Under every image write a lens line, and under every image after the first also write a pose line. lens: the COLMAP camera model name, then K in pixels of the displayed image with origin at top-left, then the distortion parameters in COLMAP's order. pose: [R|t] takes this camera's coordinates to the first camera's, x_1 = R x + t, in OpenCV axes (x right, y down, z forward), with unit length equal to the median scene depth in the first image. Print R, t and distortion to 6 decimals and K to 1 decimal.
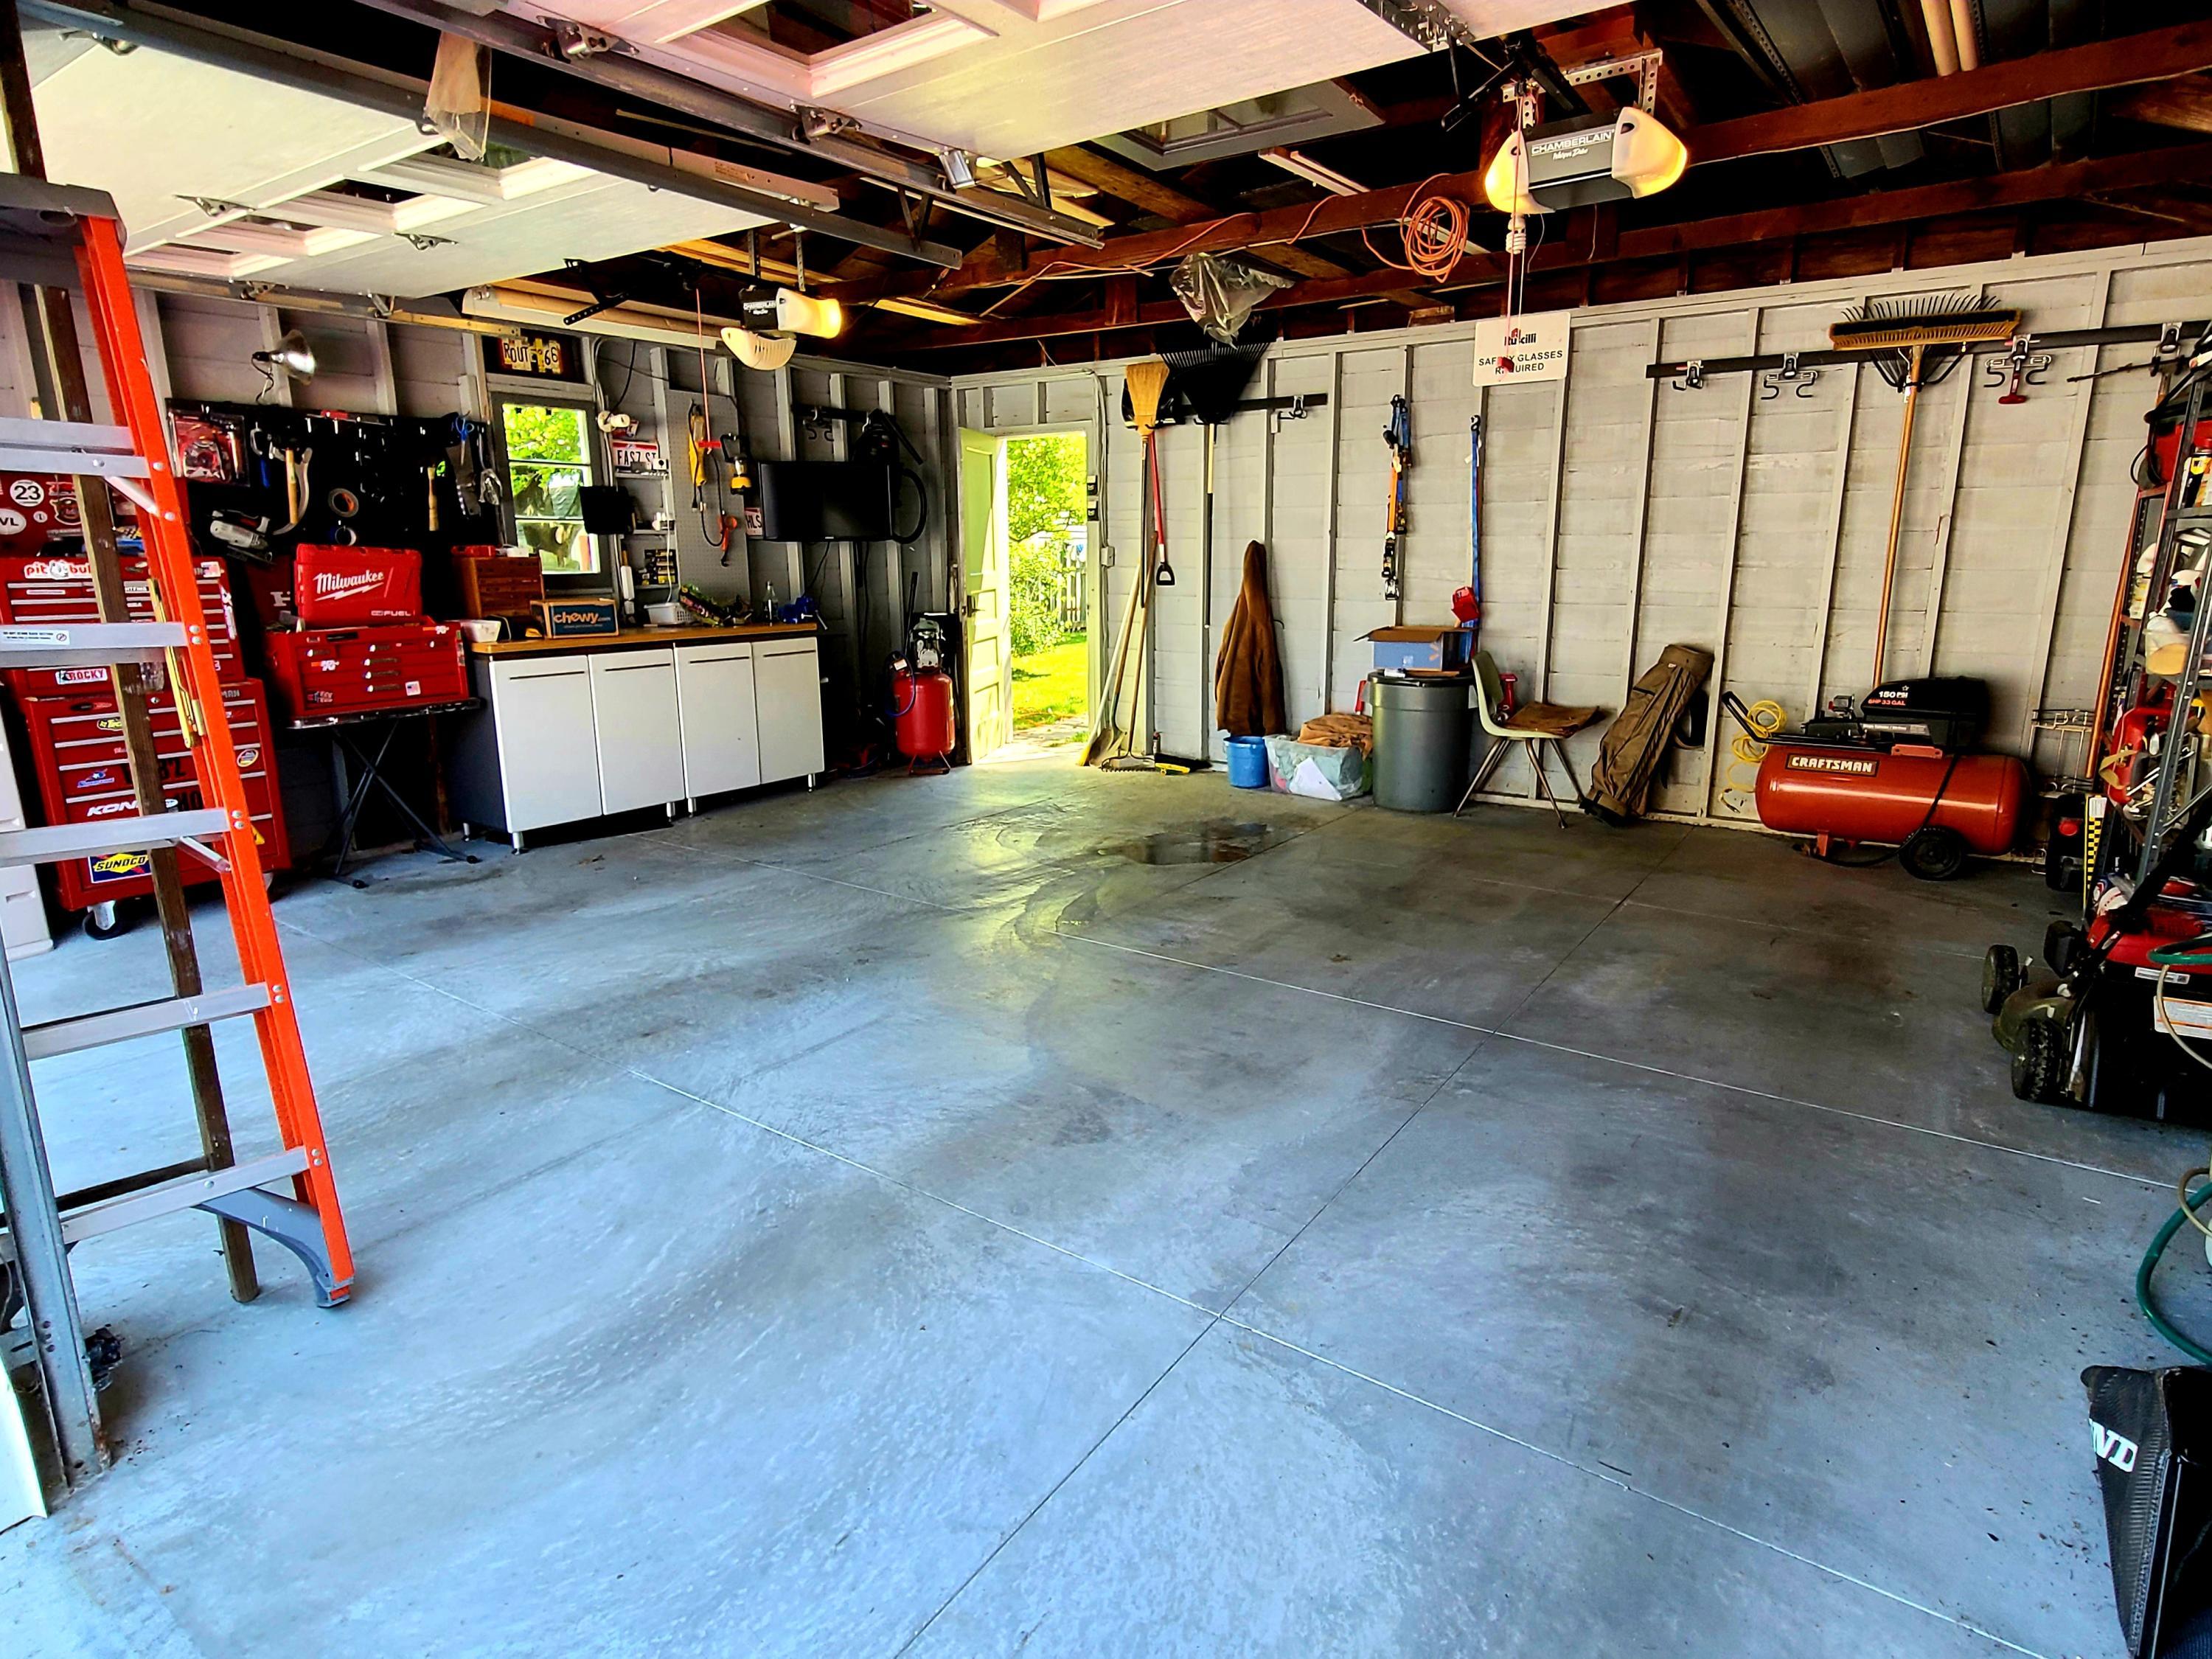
lens RADIAL K [[1186.9, 0, 1121.9], [0, 1186.9, 826.9], [0, 0, 1]] dist [-0.007319, -0.002962]
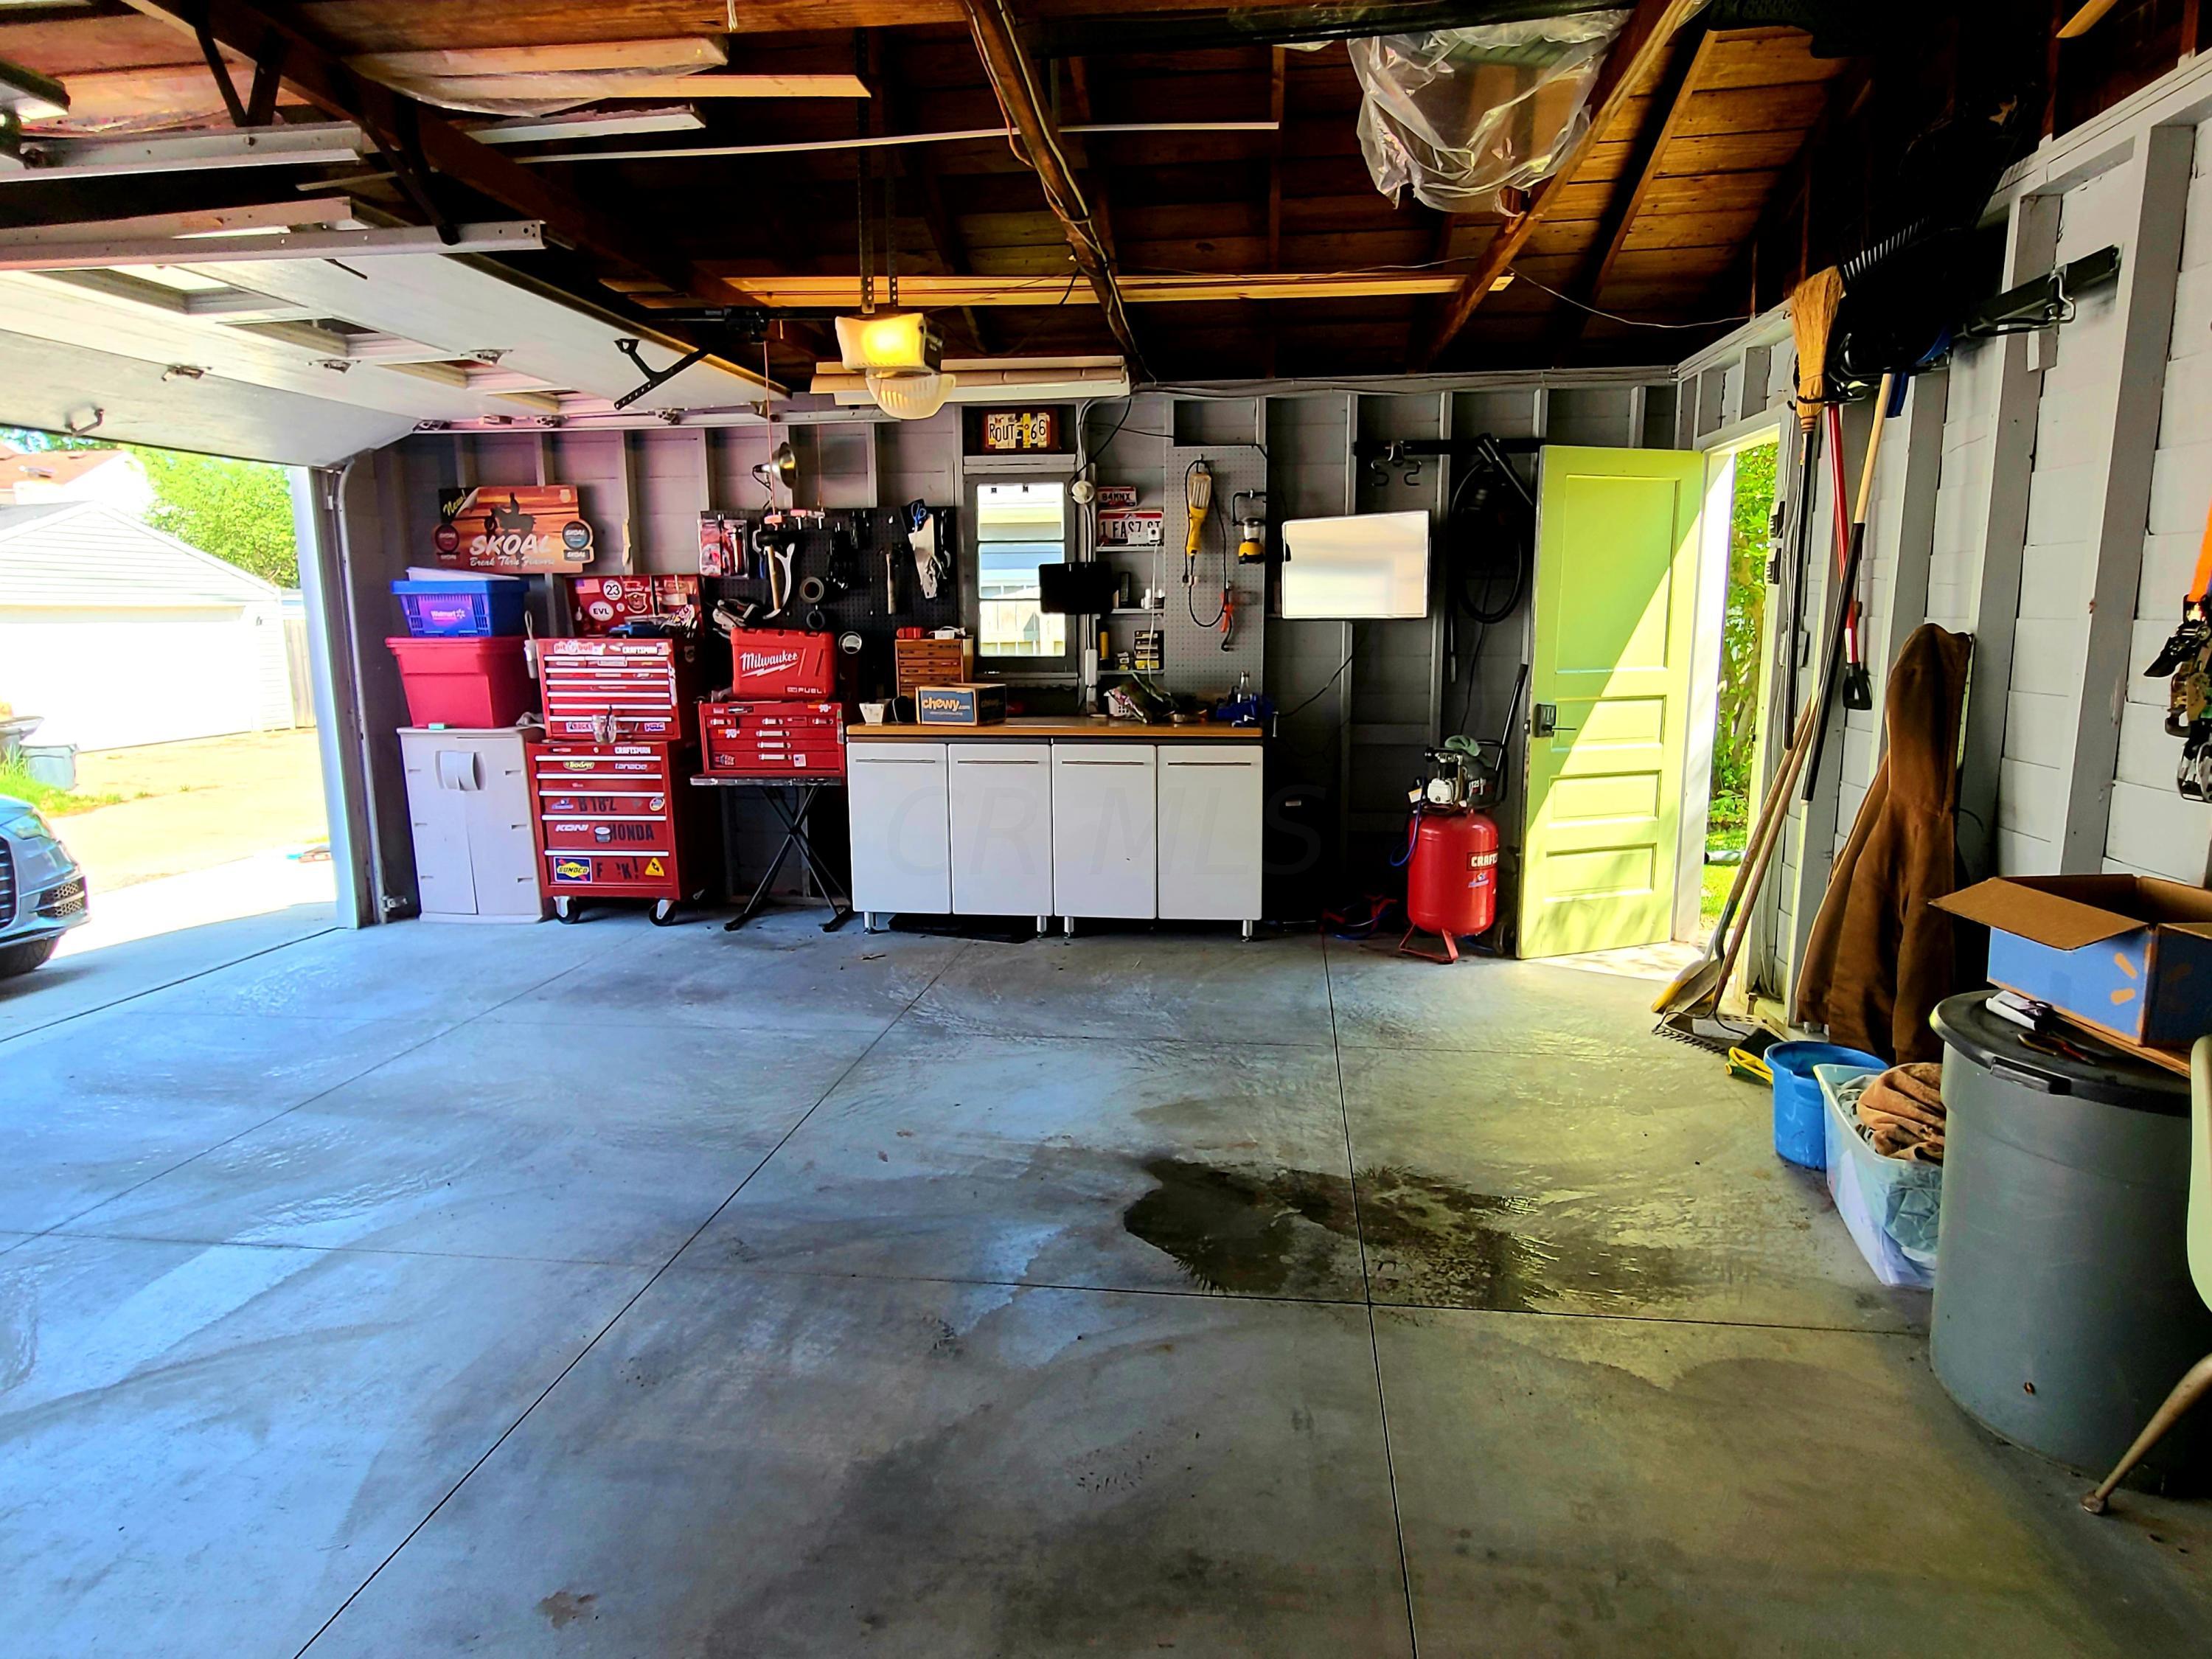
lens RADIAL K [[1186.9, 0, 1112.2], [0, 1186.9, 816.0], [0, 0, 1]] dist [-0.007319, -0.002962]
pose [[0.482452, 0.143348, -0.864113, 0.418584], [-0.195569, 0.979243, 0.053257, -0.159826], [0.853811, 0.143300, 0.500472, 0.630371]]
